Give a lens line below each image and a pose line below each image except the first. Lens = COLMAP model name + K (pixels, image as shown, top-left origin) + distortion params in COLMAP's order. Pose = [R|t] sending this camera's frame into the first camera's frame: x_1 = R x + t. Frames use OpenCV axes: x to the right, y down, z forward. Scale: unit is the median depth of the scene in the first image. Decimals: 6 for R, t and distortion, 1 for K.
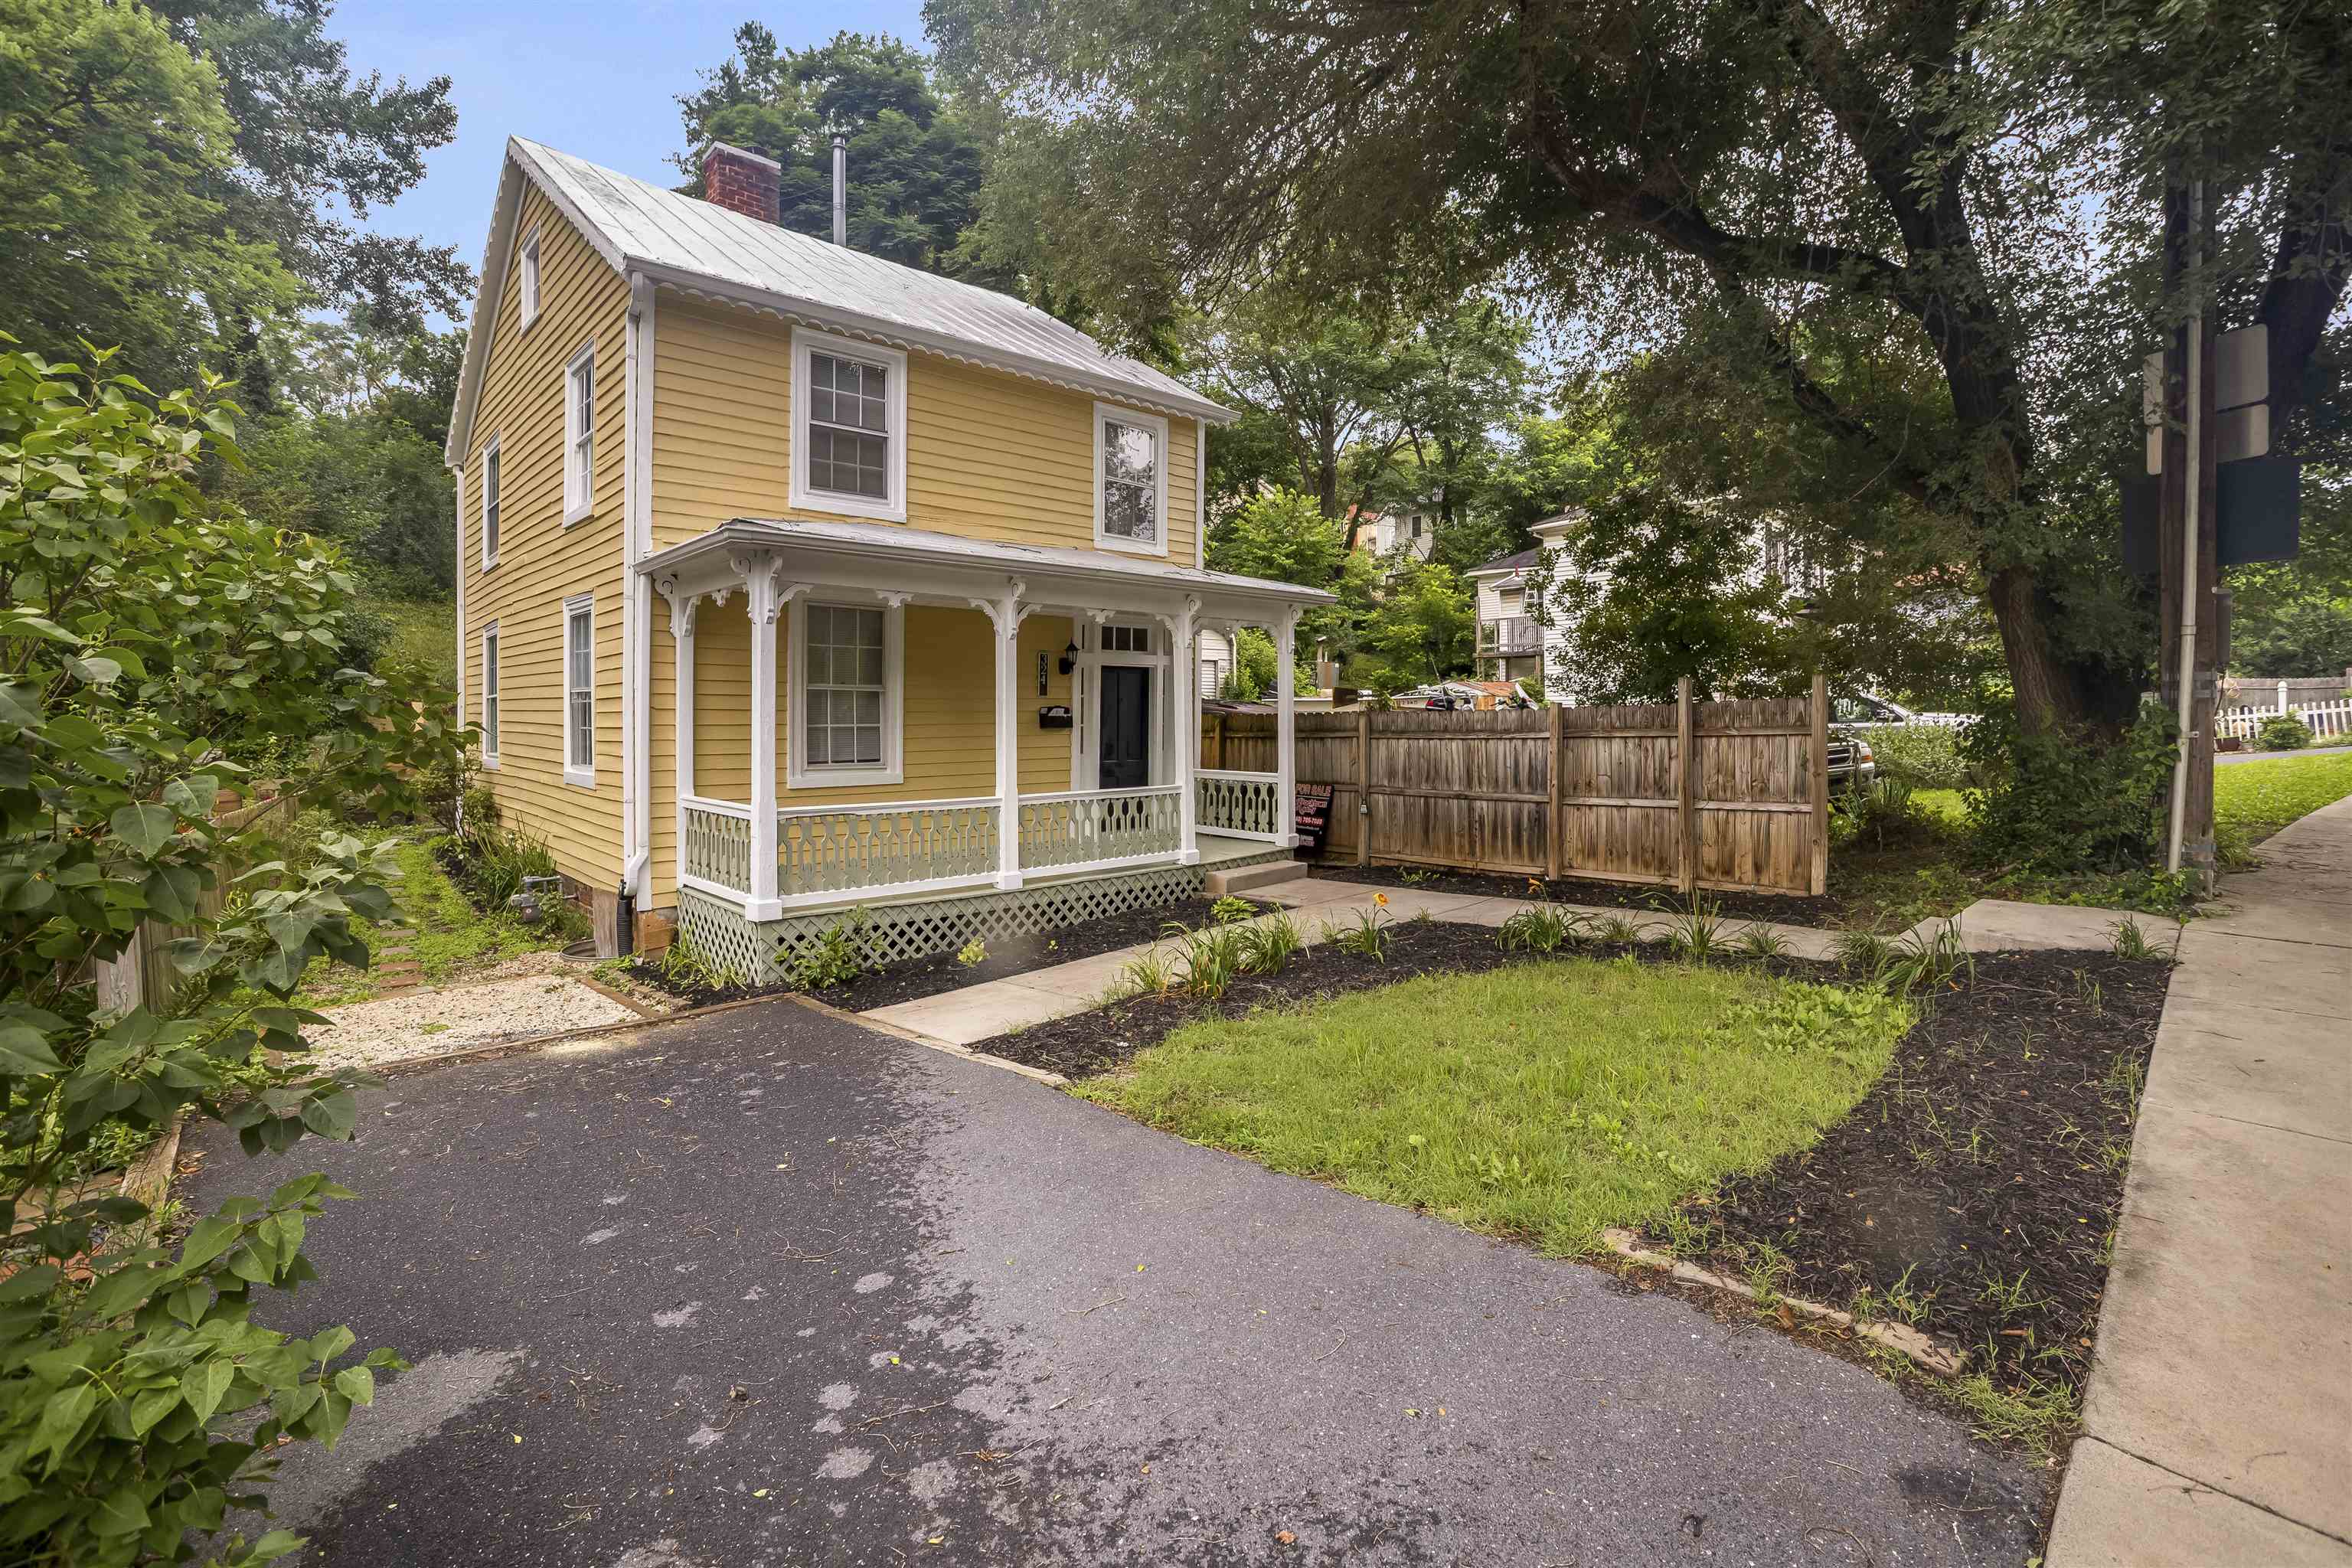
lens RADIAL K [[1042.0, 0, 1163.0], [0, 1042.0, 746.9], [0, 0, 1]] dist [-0.043541, -0.000022]
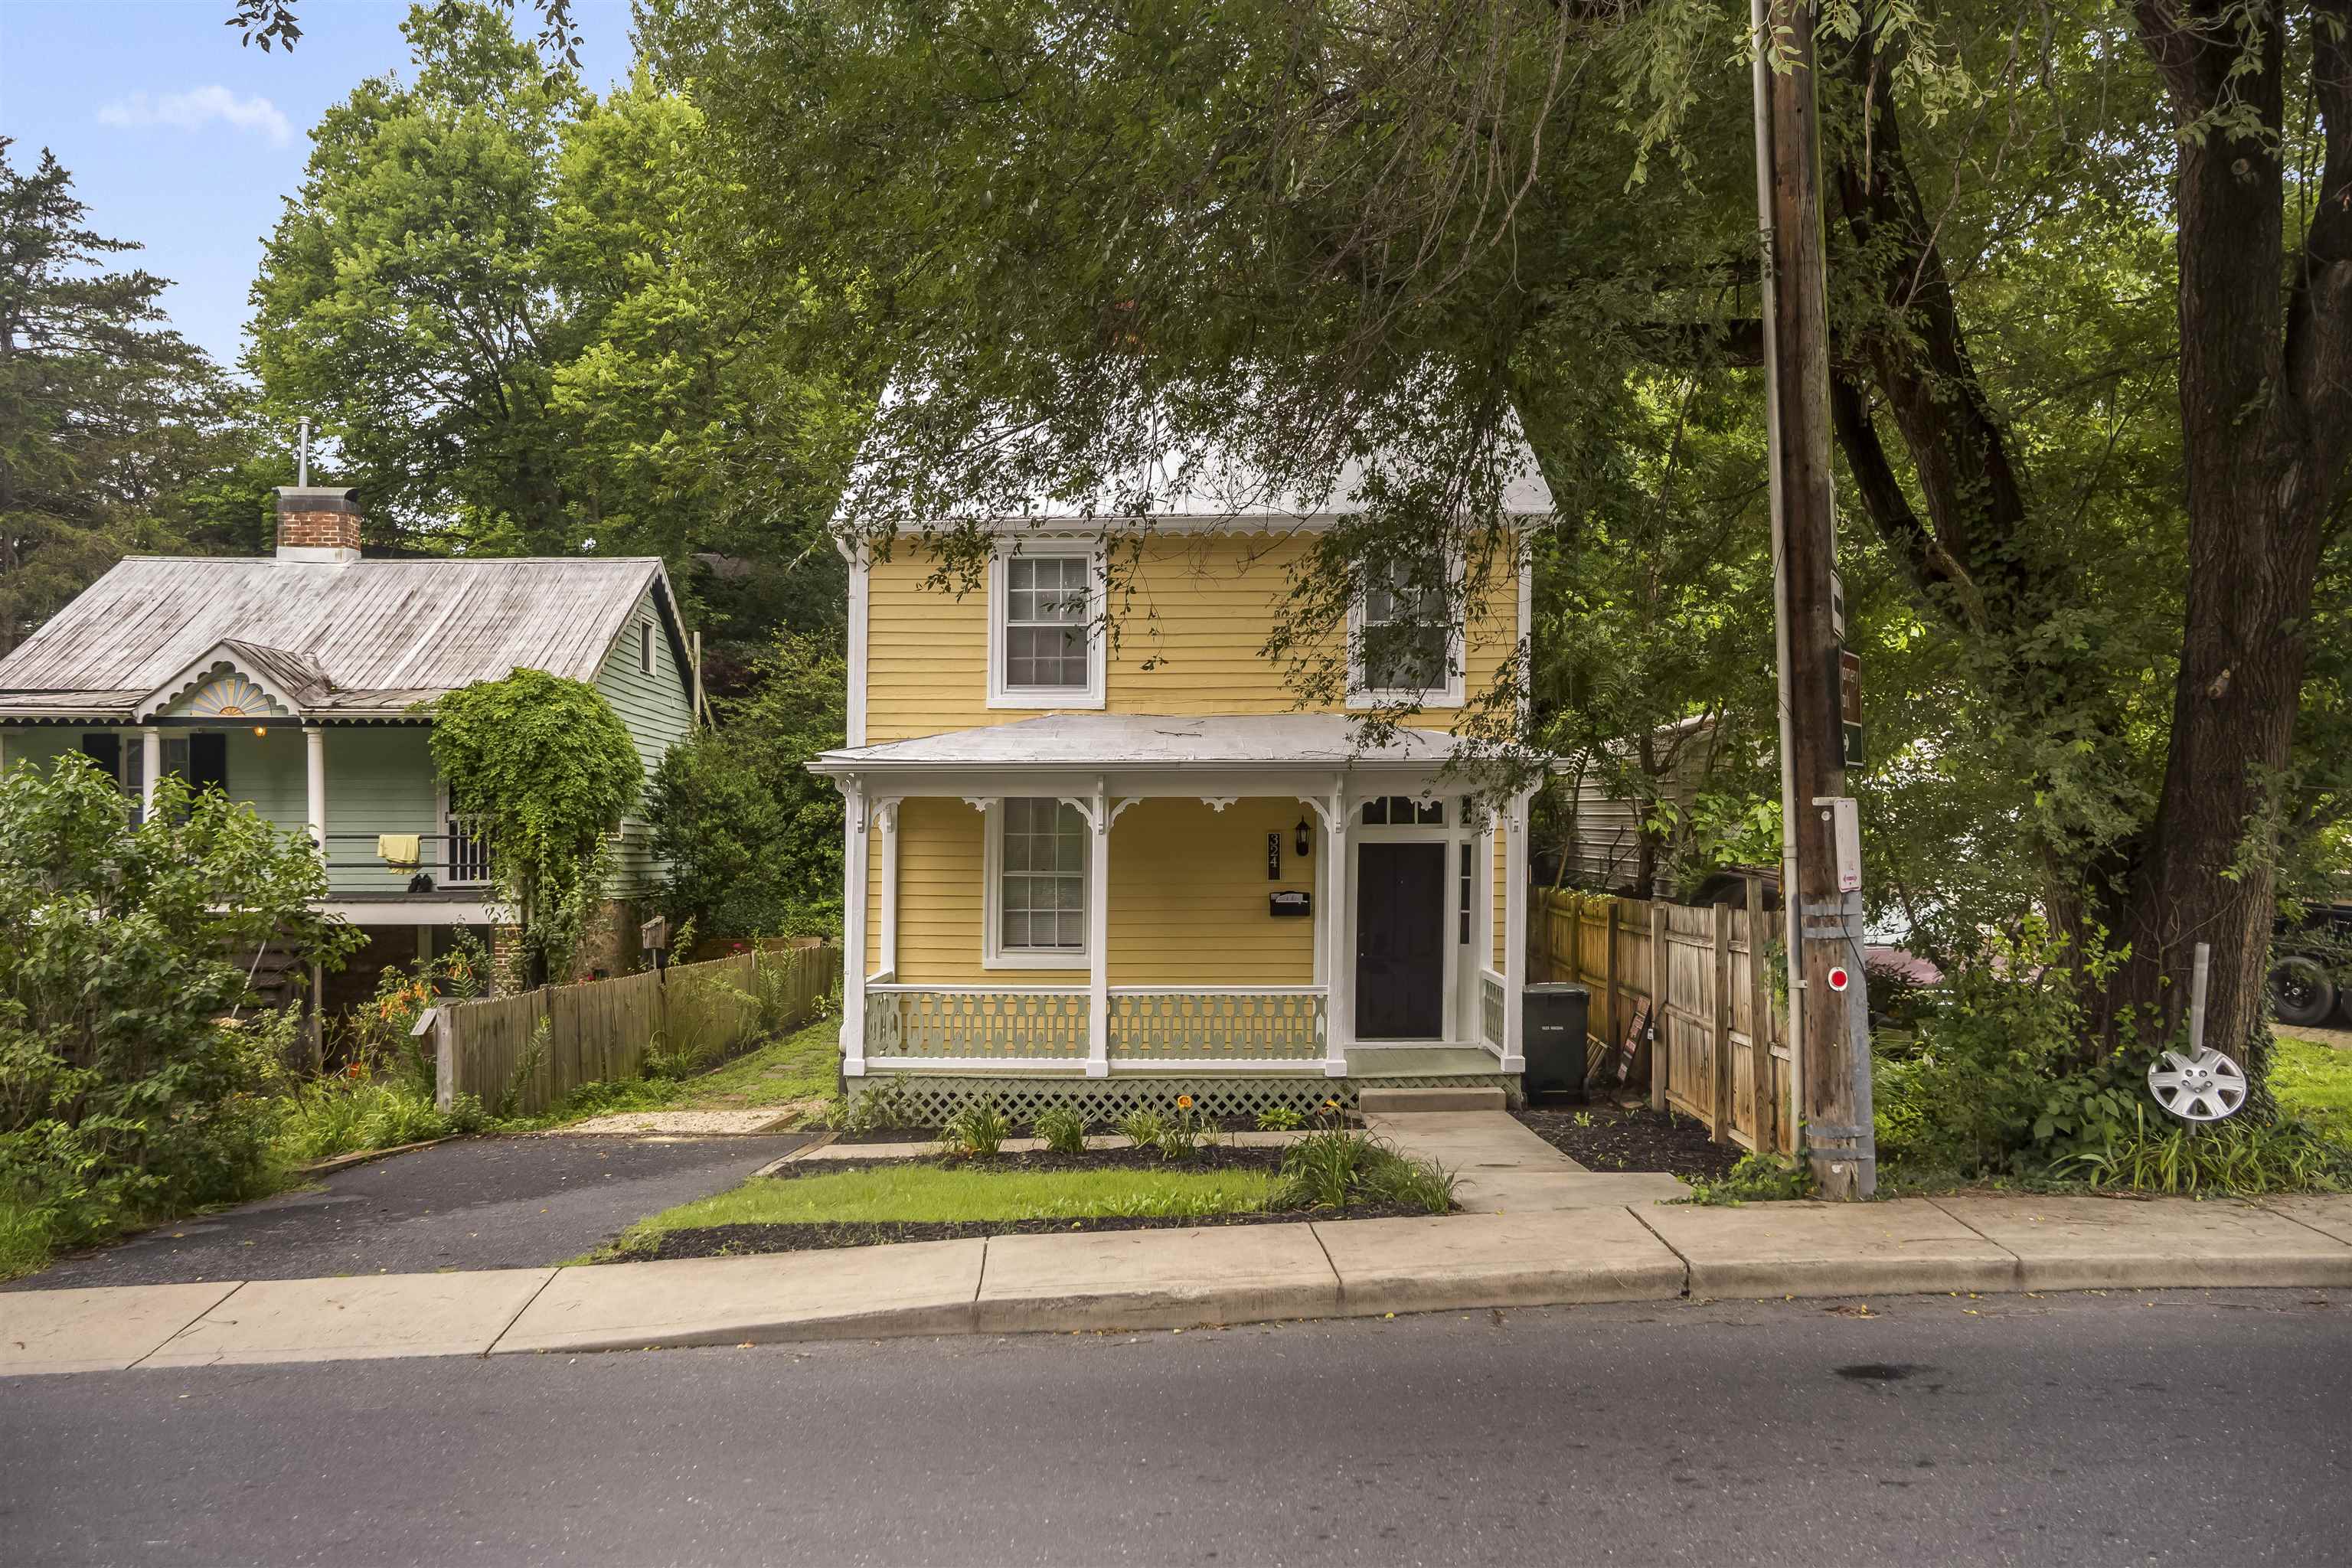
lens RADIAL K [[1814.5, 0, 1177.3], [0, 1814.5, 868.5], [0, 0, 1]] dist [0.063751, 0.001376]
pose [[0.728230, 0.010394, -0.685254, 0.953116], [-0.020838, 0.999759, -0.006980, -0.048819], [0.685016, 0.019362, 0.728270, -0.212148]]
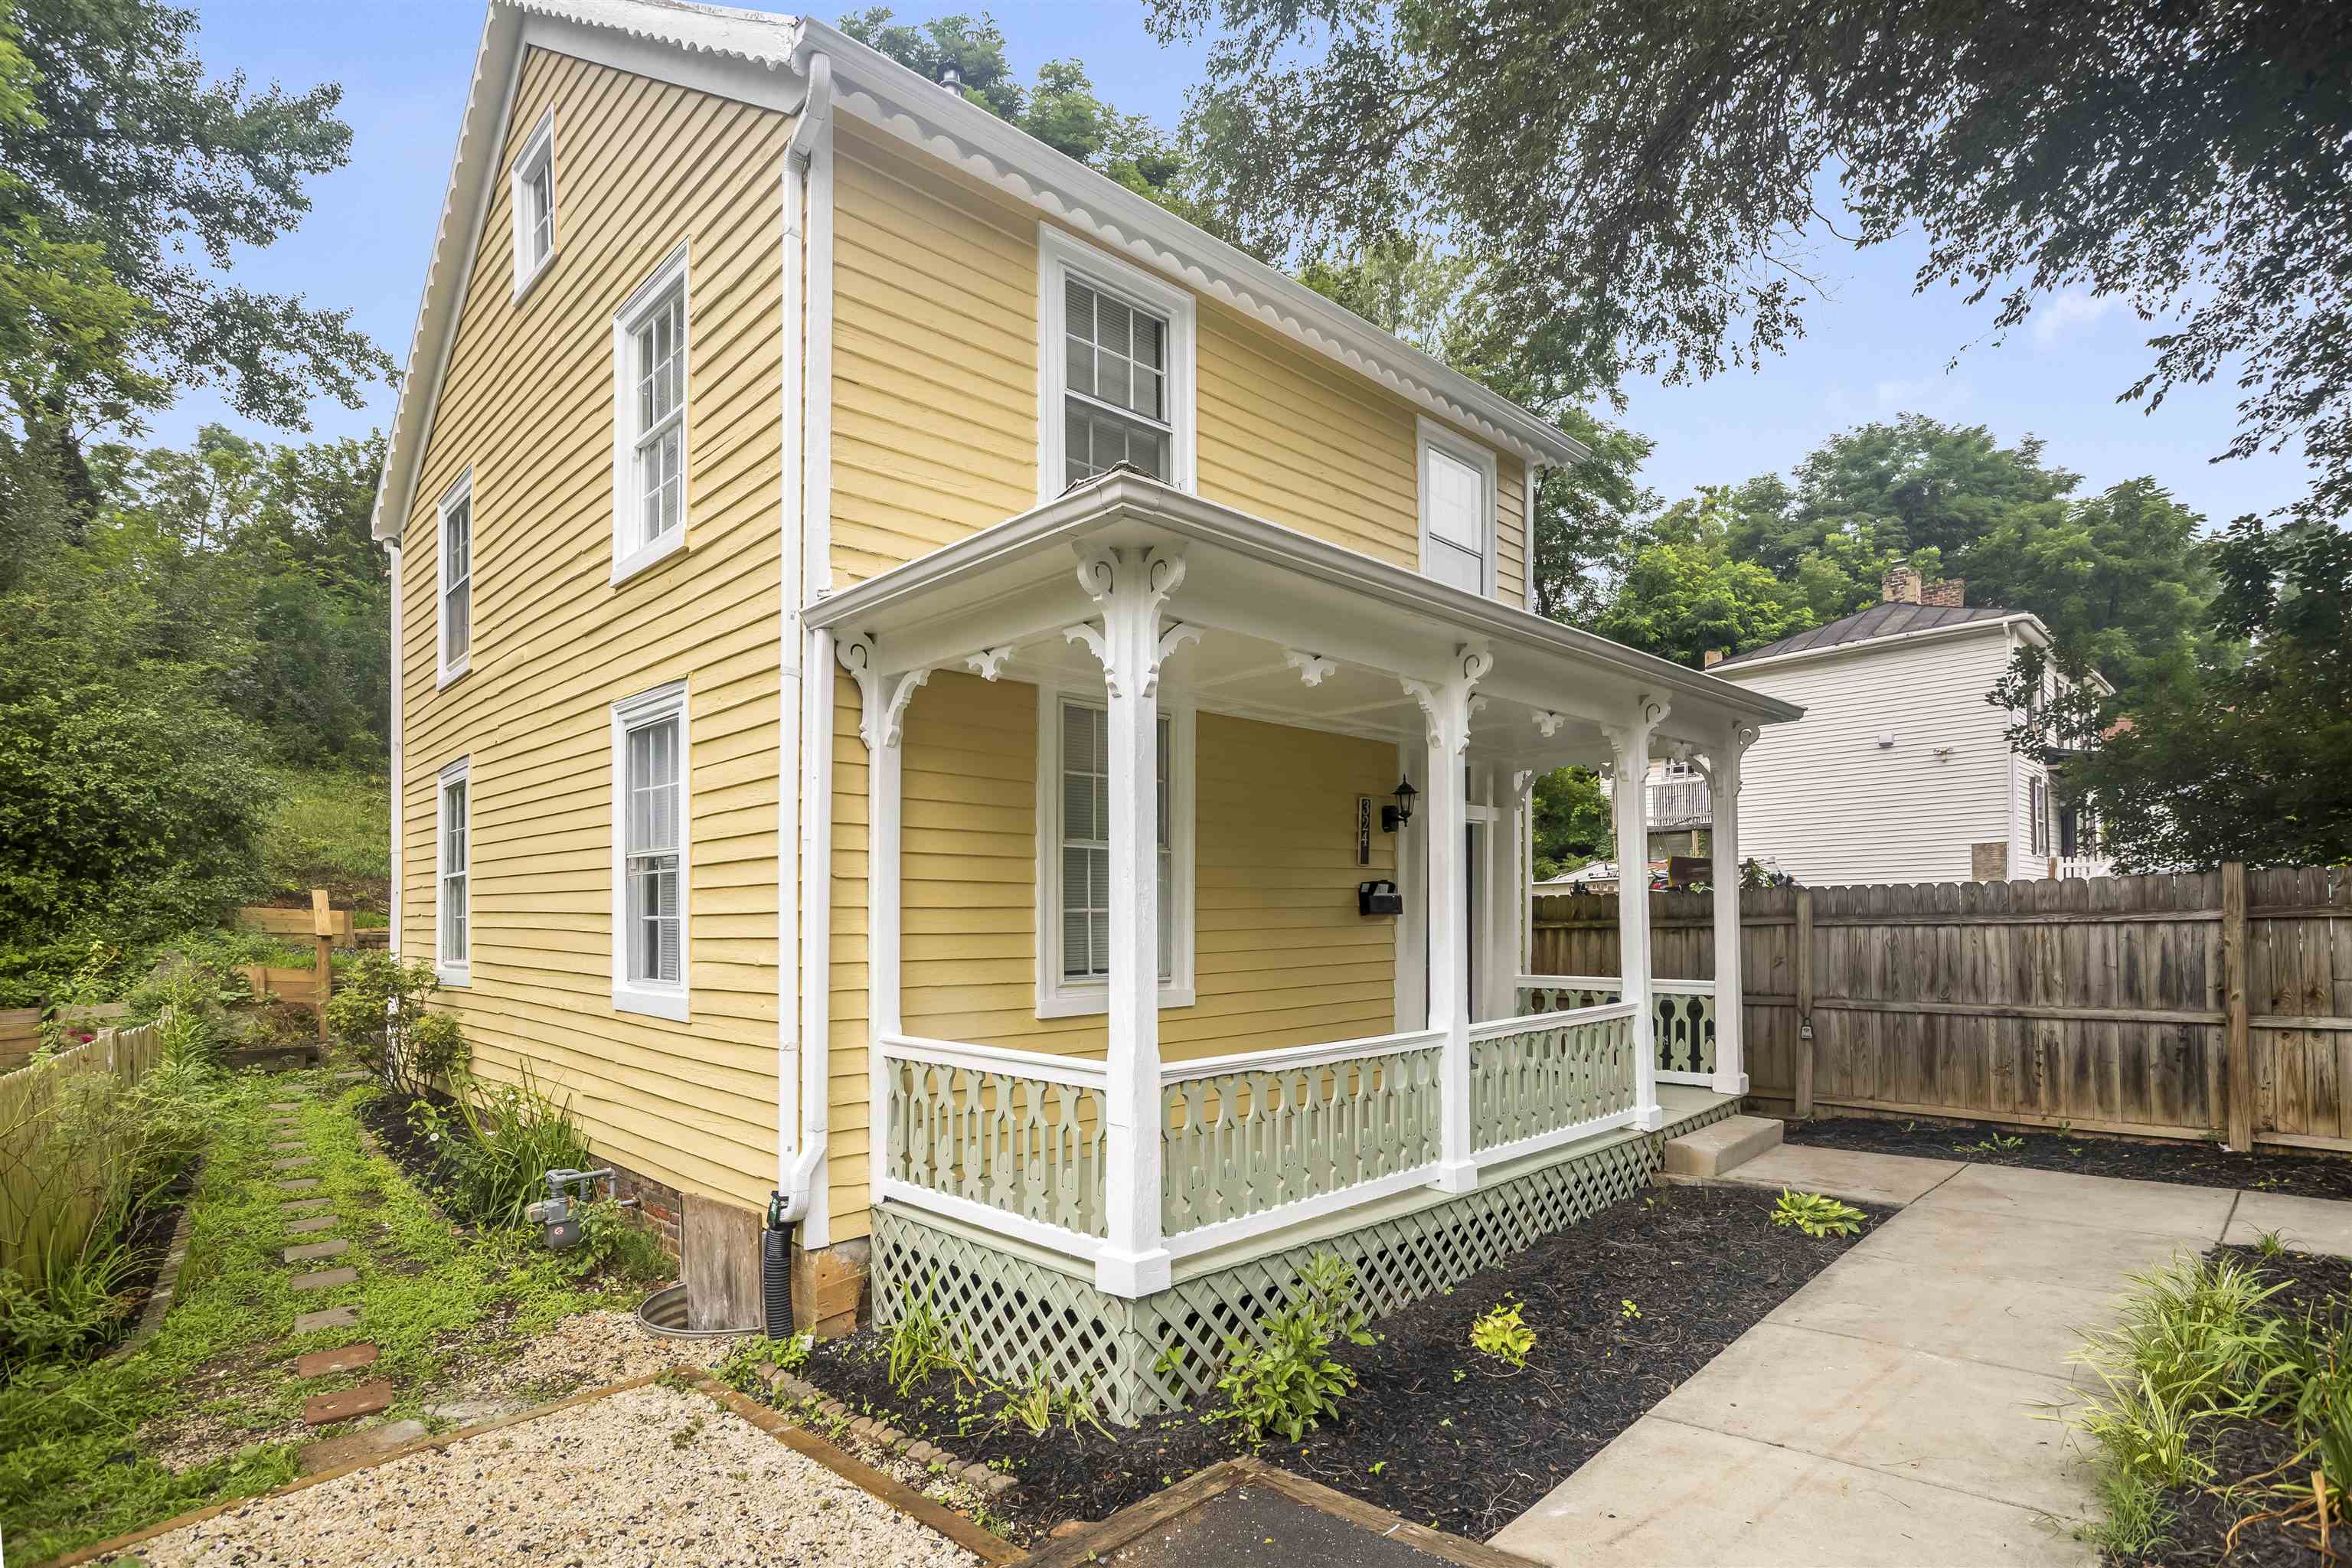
lens RADIAL K [[1159.1, 0, 1172.6], [0, 1159.1, 920.5], [0, 0, 1]] dist [-0.004062, -0.005754]
pose [[0.999657, -0.007849, 0.024989, -0.266520], [0.008428, 0.999696, -0.023156, 0.001397], [-0.024800, 0.023359, 0.999420, 0.307038]]
